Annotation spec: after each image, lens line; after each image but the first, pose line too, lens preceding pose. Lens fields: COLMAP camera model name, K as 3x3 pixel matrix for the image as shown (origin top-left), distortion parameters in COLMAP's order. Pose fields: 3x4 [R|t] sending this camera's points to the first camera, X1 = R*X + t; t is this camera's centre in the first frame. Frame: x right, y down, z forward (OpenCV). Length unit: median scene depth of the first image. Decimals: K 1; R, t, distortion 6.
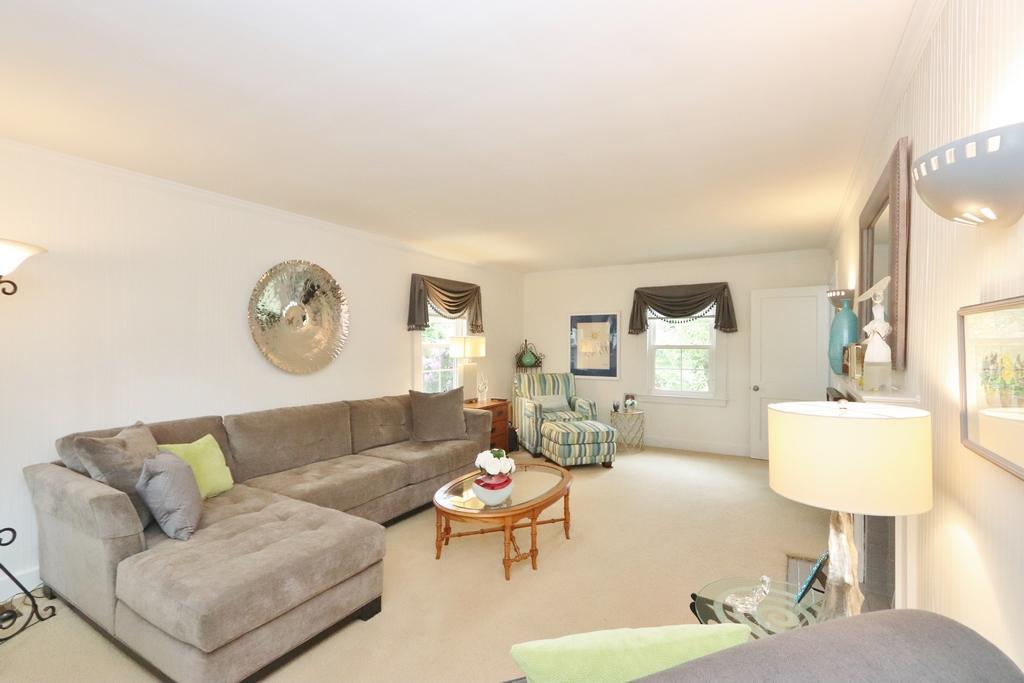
lens RADIAL K [[468.1, 0, 504.4], [0, 468.1, 345.5], [0, 0, 1]] dist [-0.015213, 0.000029]
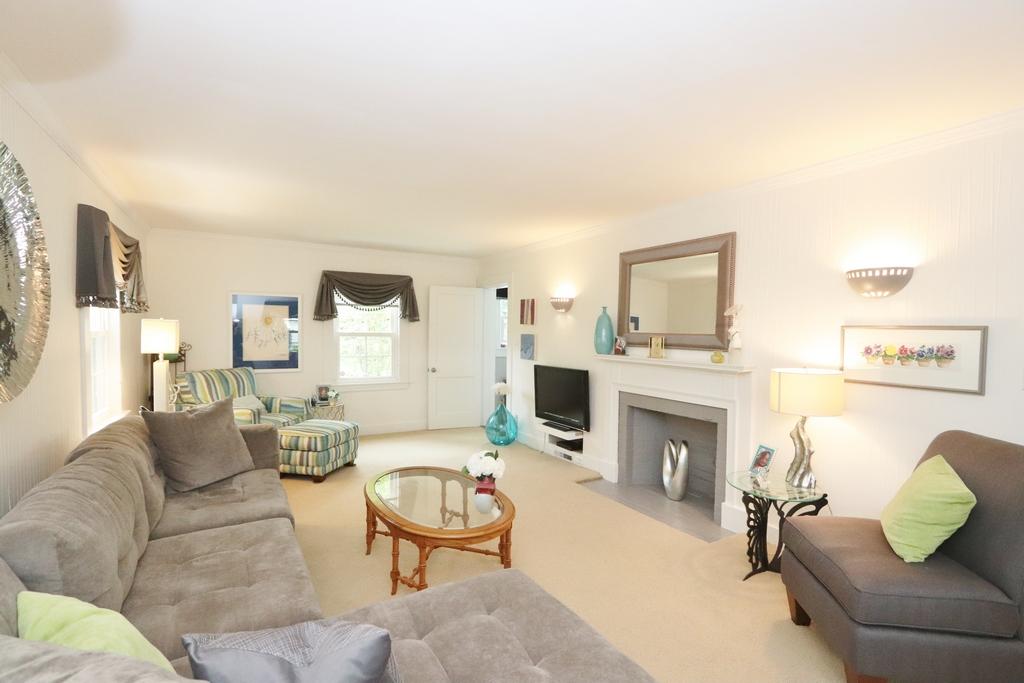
lens RADIAL K [[468.1, 0, 504.4], [0, 468.1, 345.5], [0, 0, 1]] dist [-0.015213, 0.000029]
pose [[0.481986, -0.022093, 0.875901, -0.395408], [-0.008806, 0.999509, 0.030057, -0.006657], [-0.876135, -0.022200, 0.481555, 0.266356]]
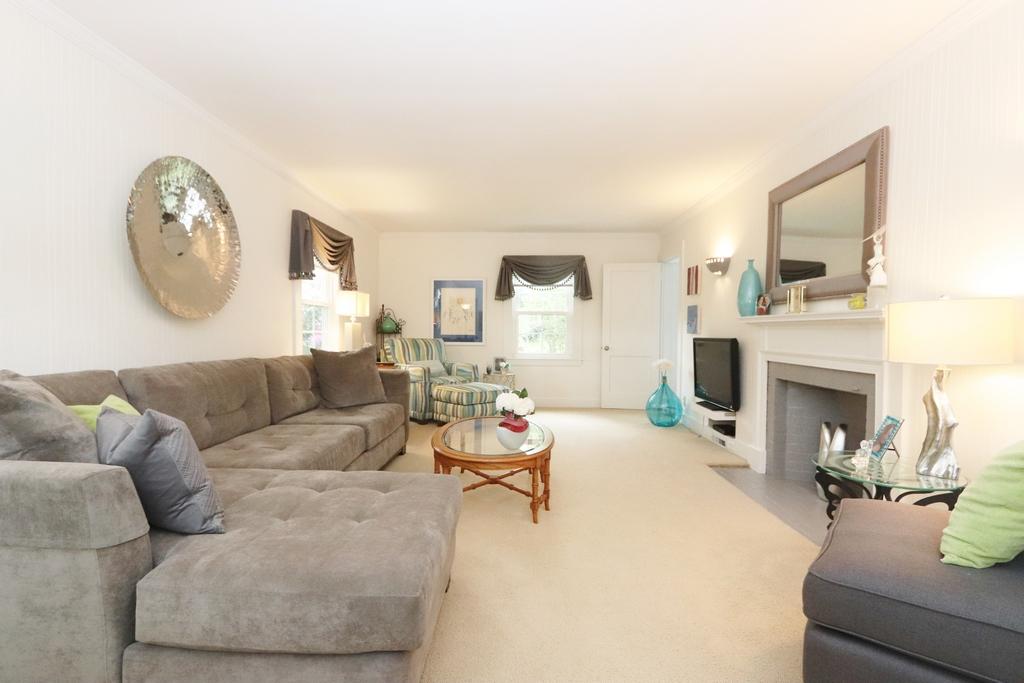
lens RADIAL K [[468.1, 0, 504.4], [0, 468.1, 345.5], [0, 0, 1]] dist [-0.015213, 0.000029]
pose [[0.874721, -0.008298, 0.484556, -0.243887], [-0.005317, 0.999629, 0.026717, 0.053512], [-0.484598, -0.025947, 0.874352, 0.096370]]
